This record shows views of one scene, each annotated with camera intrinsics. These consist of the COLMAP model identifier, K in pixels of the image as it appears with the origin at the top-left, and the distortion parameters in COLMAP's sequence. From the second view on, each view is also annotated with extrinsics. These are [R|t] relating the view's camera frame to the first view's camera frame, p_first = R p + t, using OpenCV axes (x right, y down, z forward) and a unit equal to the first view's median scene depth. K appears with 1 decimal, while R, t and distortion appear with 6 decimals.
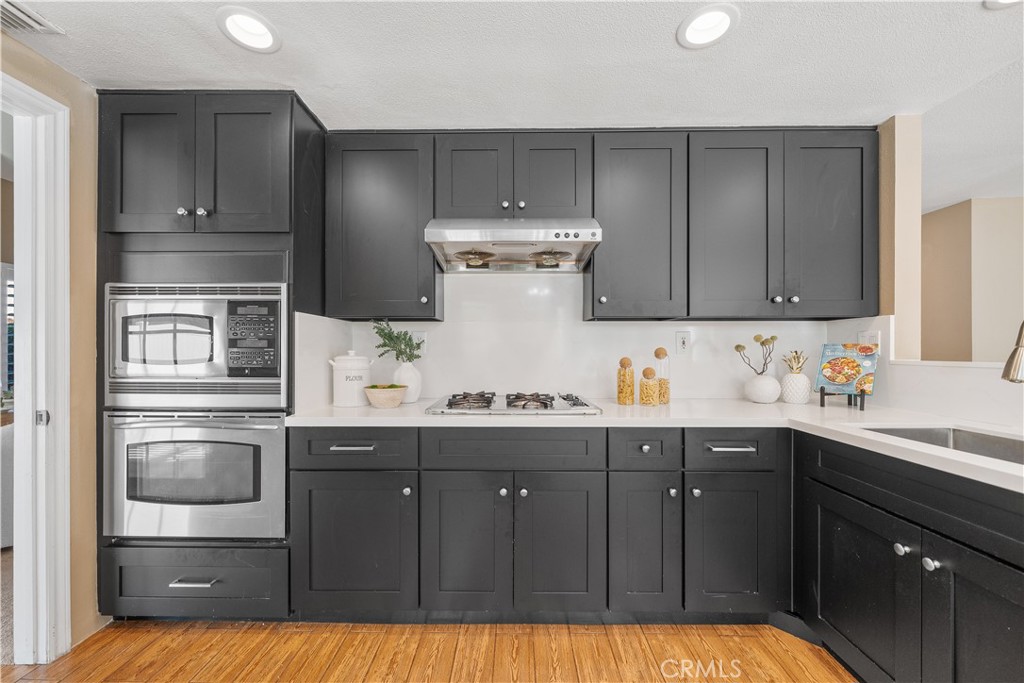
lens RADIAL K [[399.3, 0, 508.8], [0, 399.3, 350.3], [0, 0, 1]] dist [-0.002246, -0.000245]
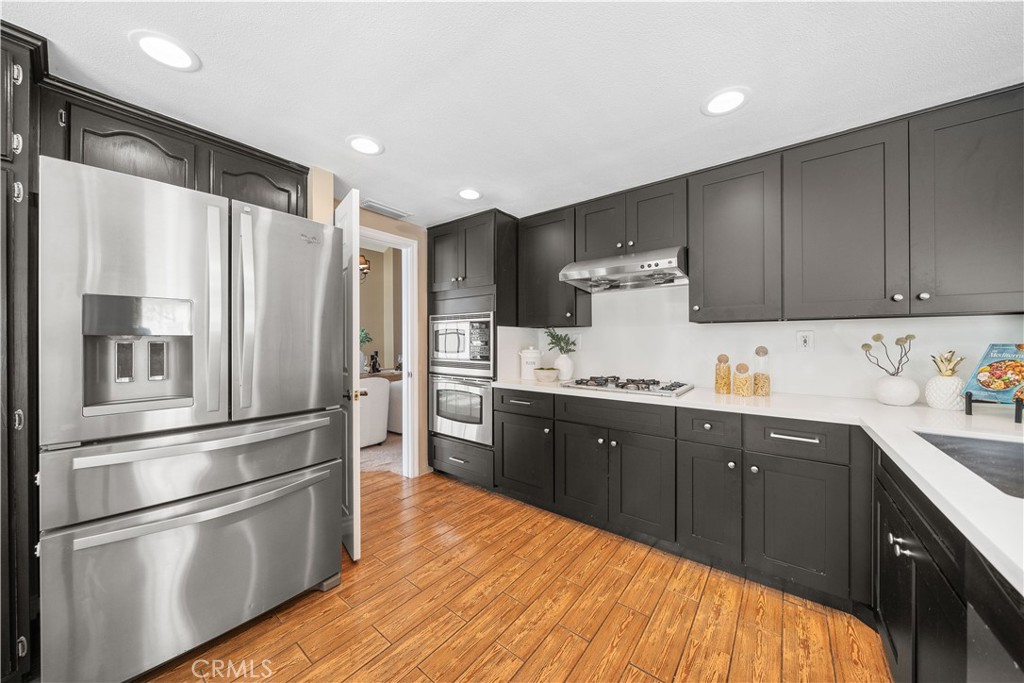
lens RADIAL K [[350.0, 0, 514.7], [0, 350.0, 342.9], [0, 0, 1]] dist [-0.006472, -0.000172]
pose [[0.800484, 0.002651, -0.599349, 0.499595], [0.000473, 0.999987, 0.005056, -0.026249], [0.599355, -0.004330, 0.800472, -0.254682]]
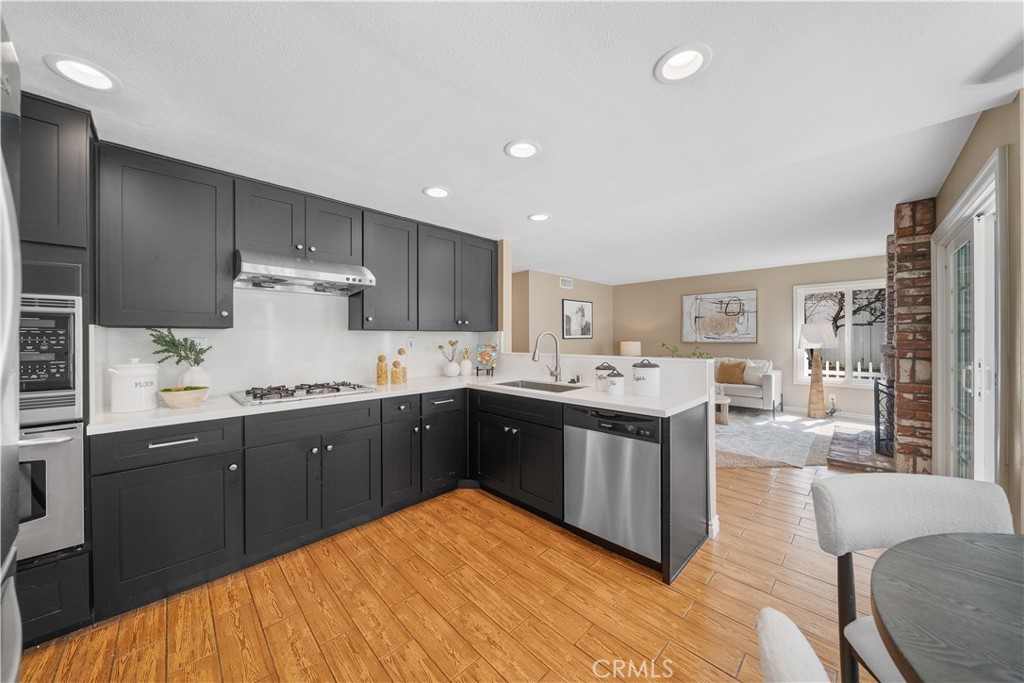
lens RADIAL K [[350.0, 0, 511.1], [0, 350.0, 340.4], [0, 0, 1]] dist [-0.006472, -0.000172]
pose [[0.695948, -0.006310, 0.718065, -0.413813], [0.001252, 0.999971, 0.007573, -0.059453], [-0.718091, -0.004371, 0.695935, -0.400842]]
